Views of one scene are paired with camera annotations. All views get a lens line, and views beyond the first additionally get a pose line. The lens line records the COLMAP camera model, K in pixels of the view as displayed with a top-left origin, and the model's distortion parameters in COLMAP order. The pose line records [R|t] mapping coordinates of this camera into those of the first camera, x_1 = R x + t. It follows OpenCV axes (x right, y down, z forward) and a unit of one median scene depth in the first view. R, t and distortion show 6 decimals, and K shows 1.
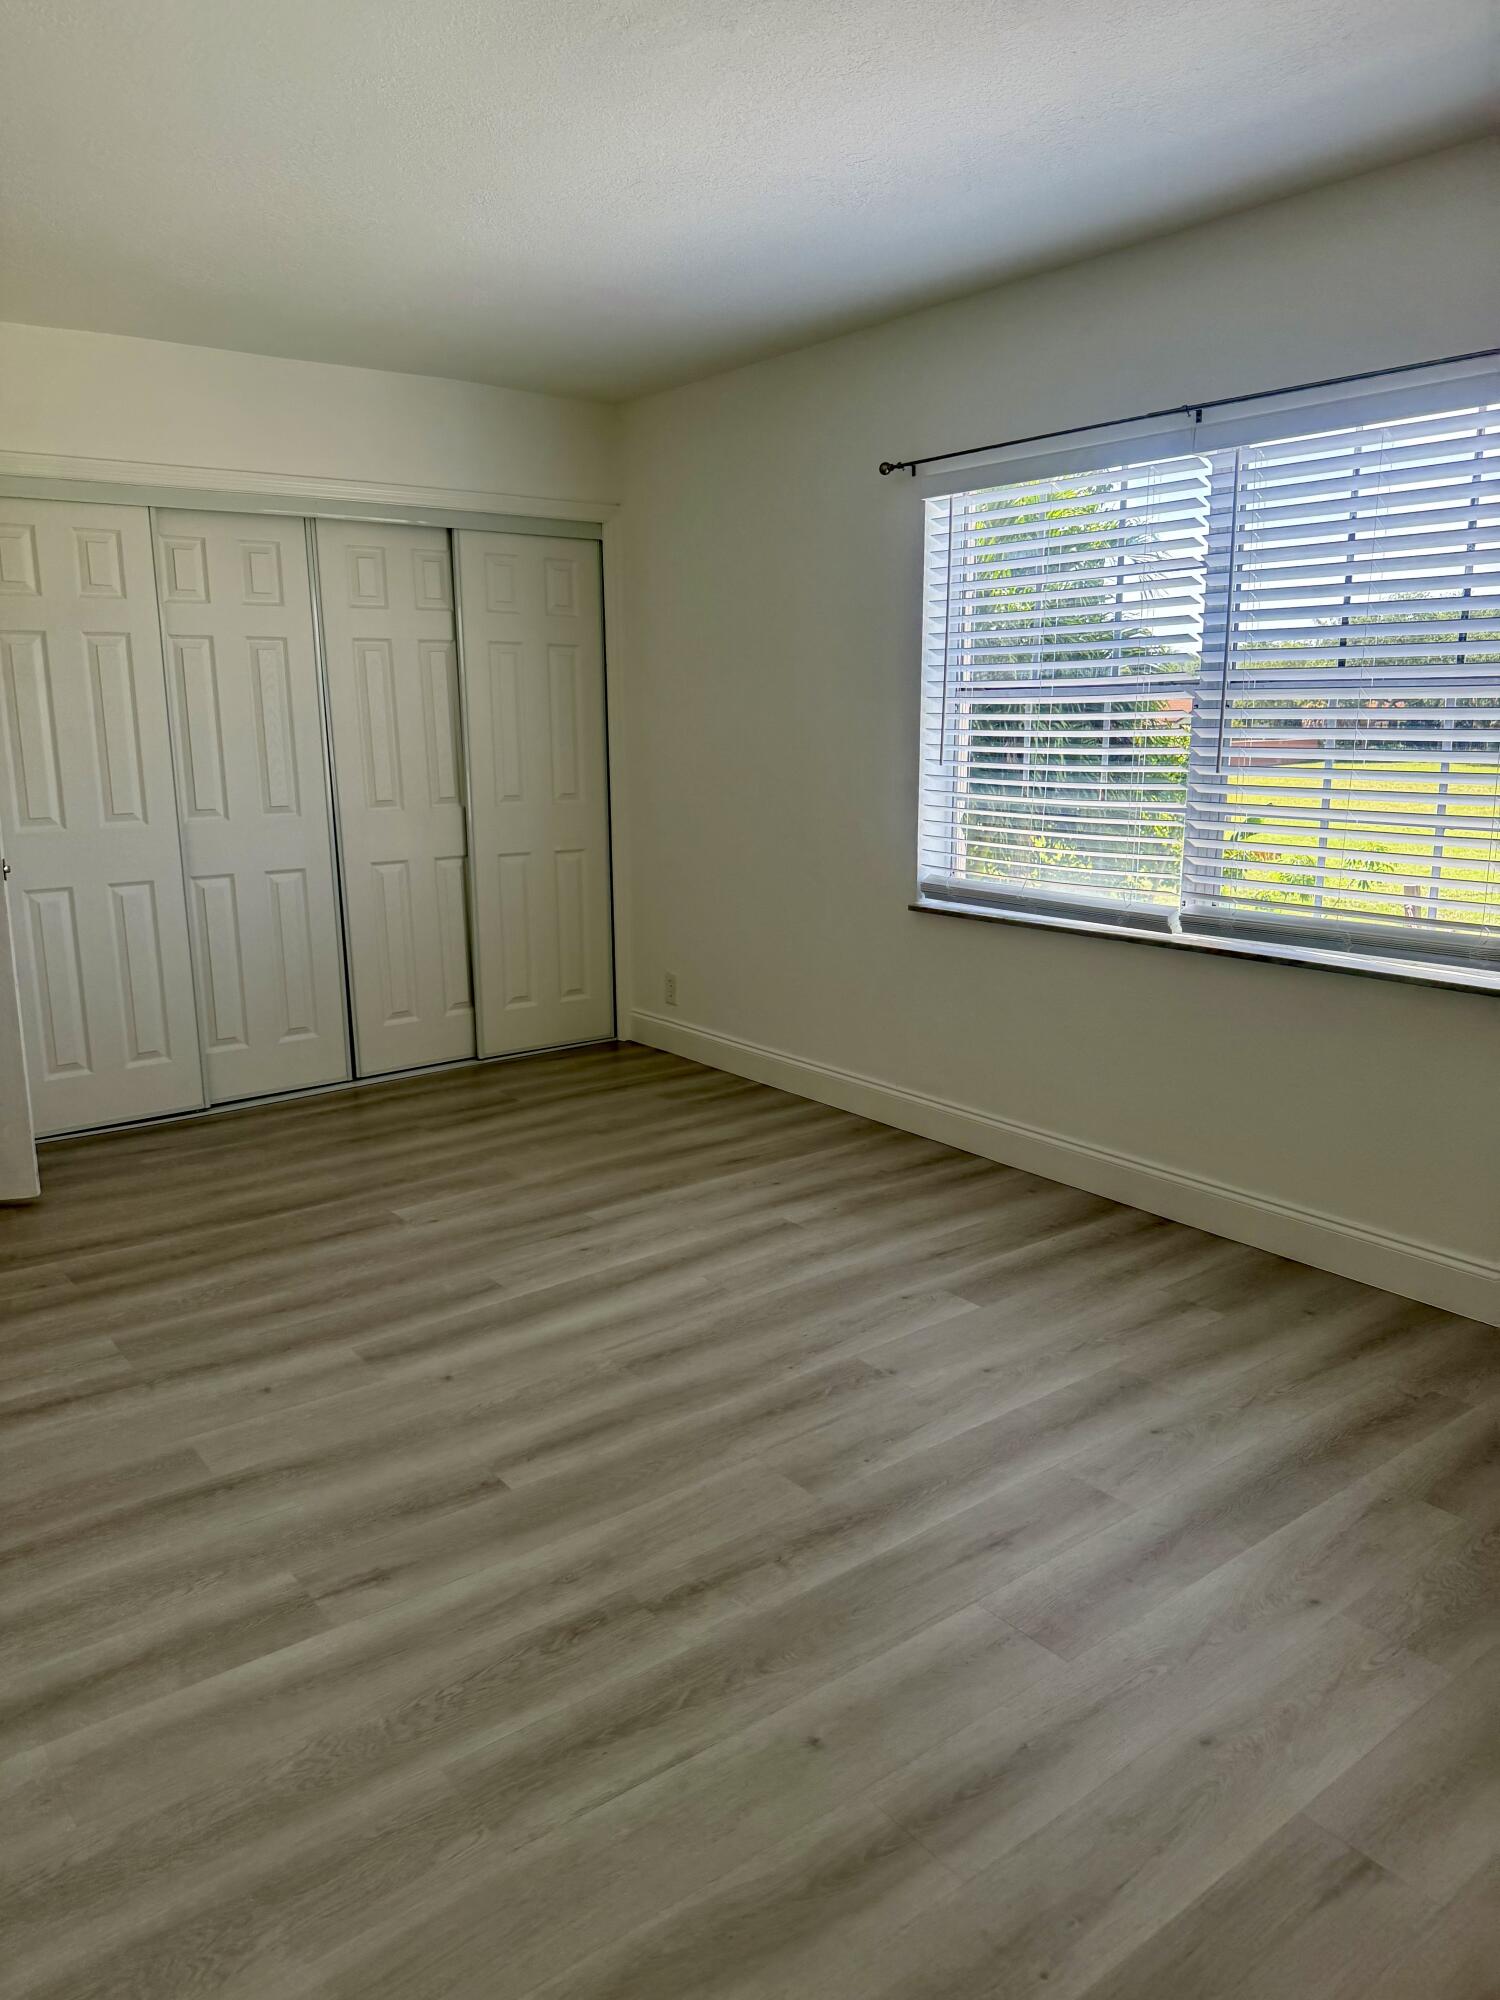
lens RADIAL K [[1406.0, 0, 742.1], [0, 1406.0, 999.0], [0, 0, 1]] dist [0.064464, -0.096938]
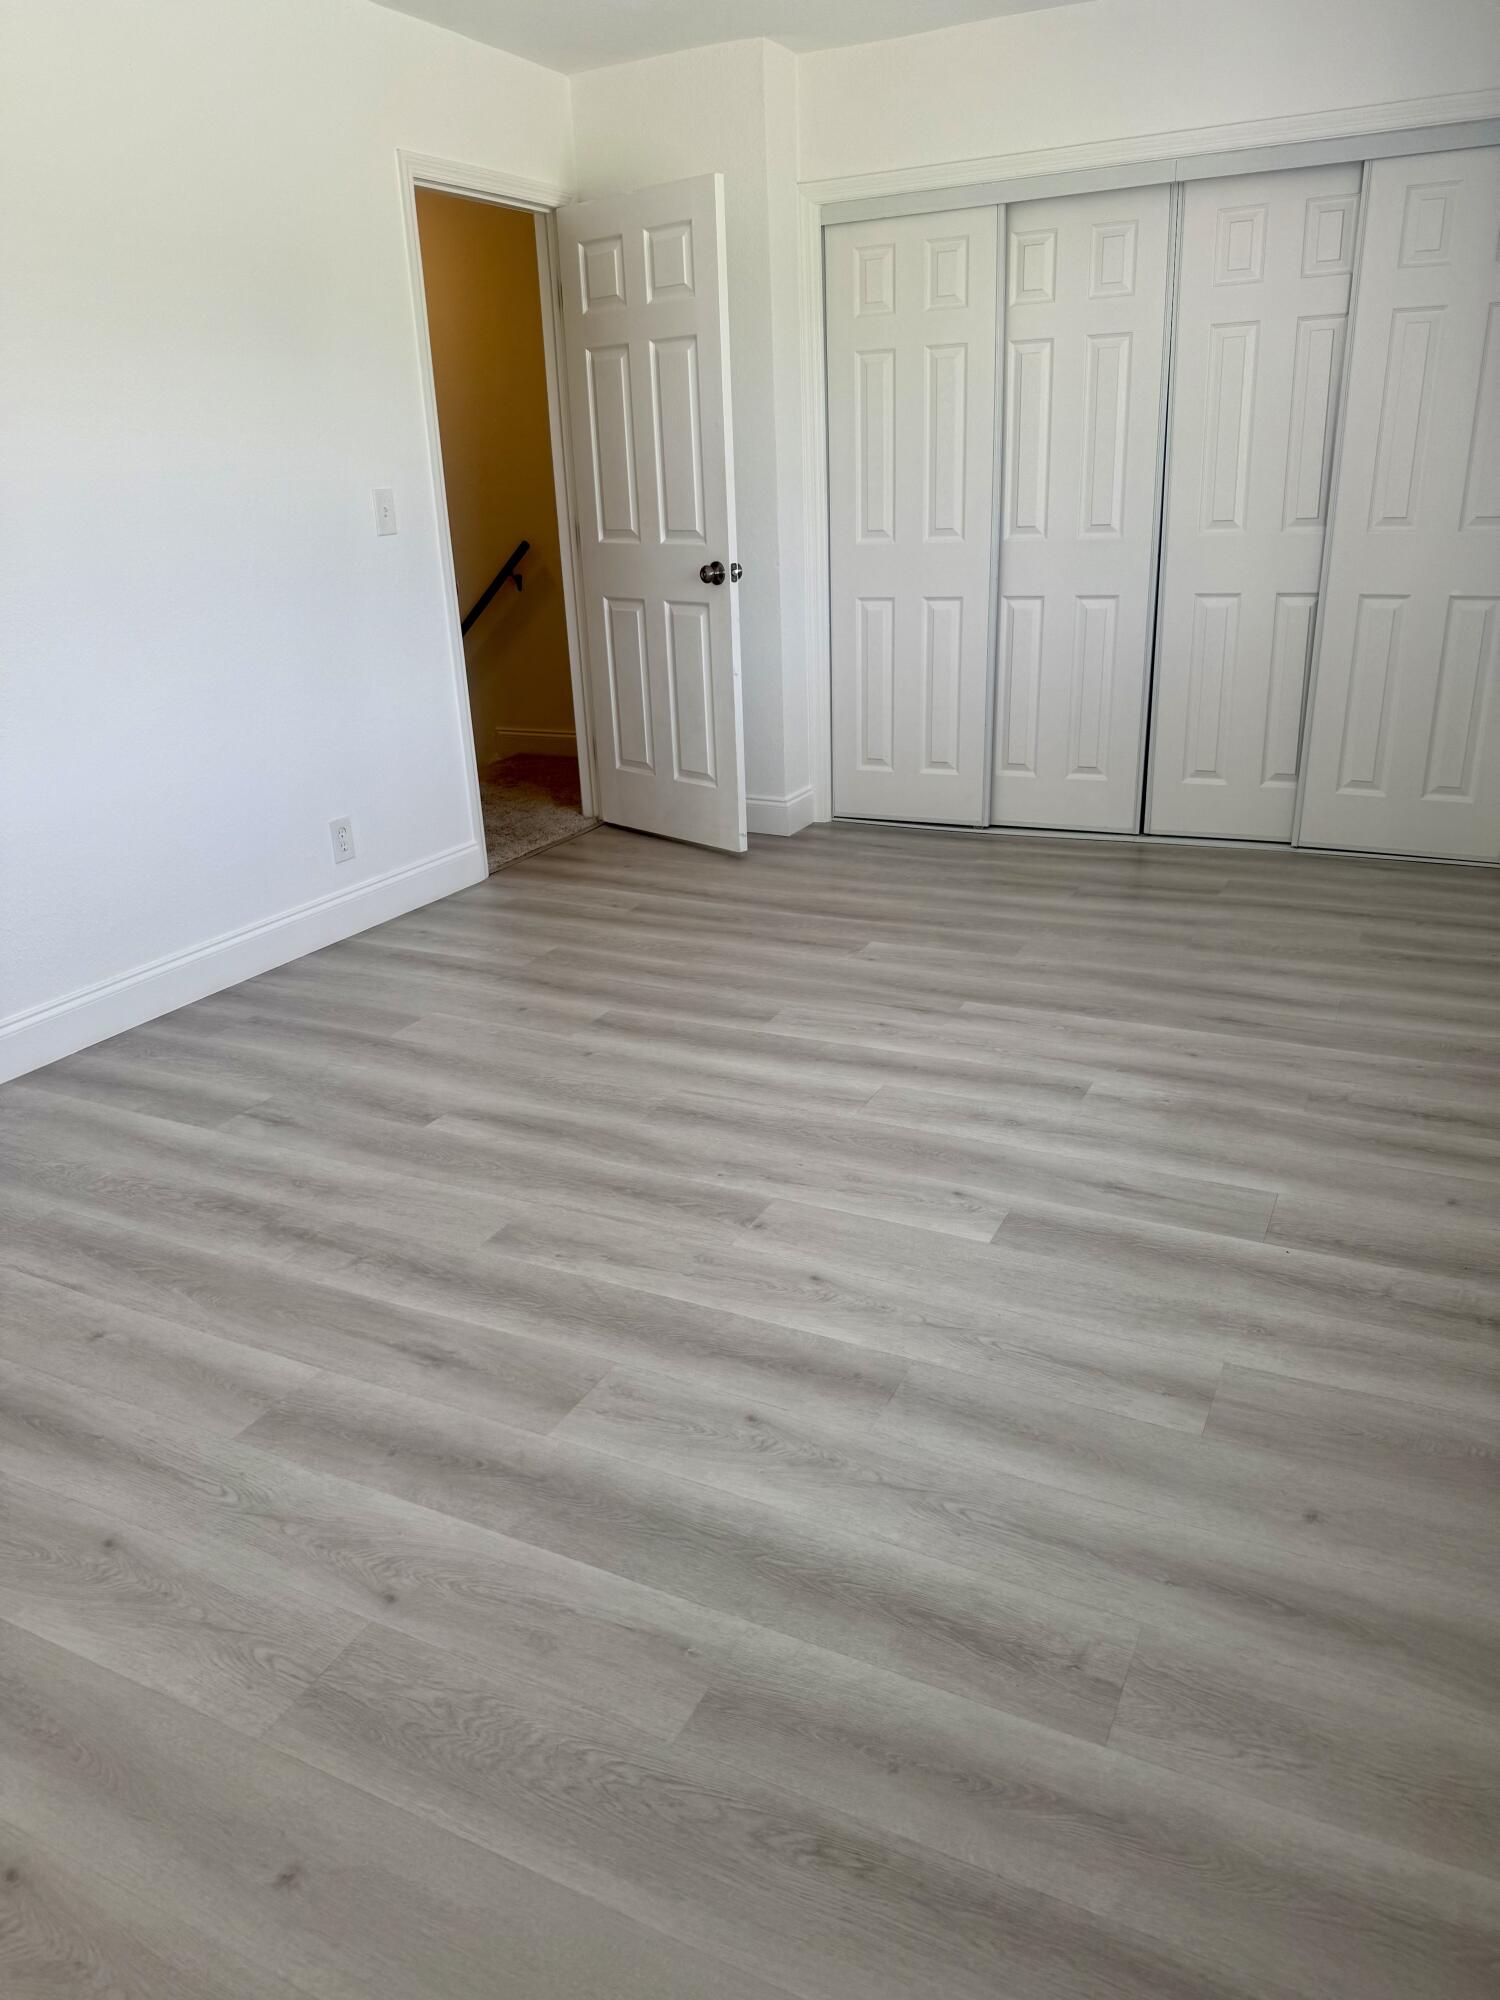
lens RADIAL K [[1394.9, 0, 750.0], [0, 1394.9, 1000.0], [0, 0, 1]] dist [0.144301, -0.189627]
pose [[0.435937, 0.312846, -0.843852, 0.603961], [-0.151367, 0.949767, 0.273916, -0.077139], [0.887156, 0.008321, 0.461394, 0.464521]]
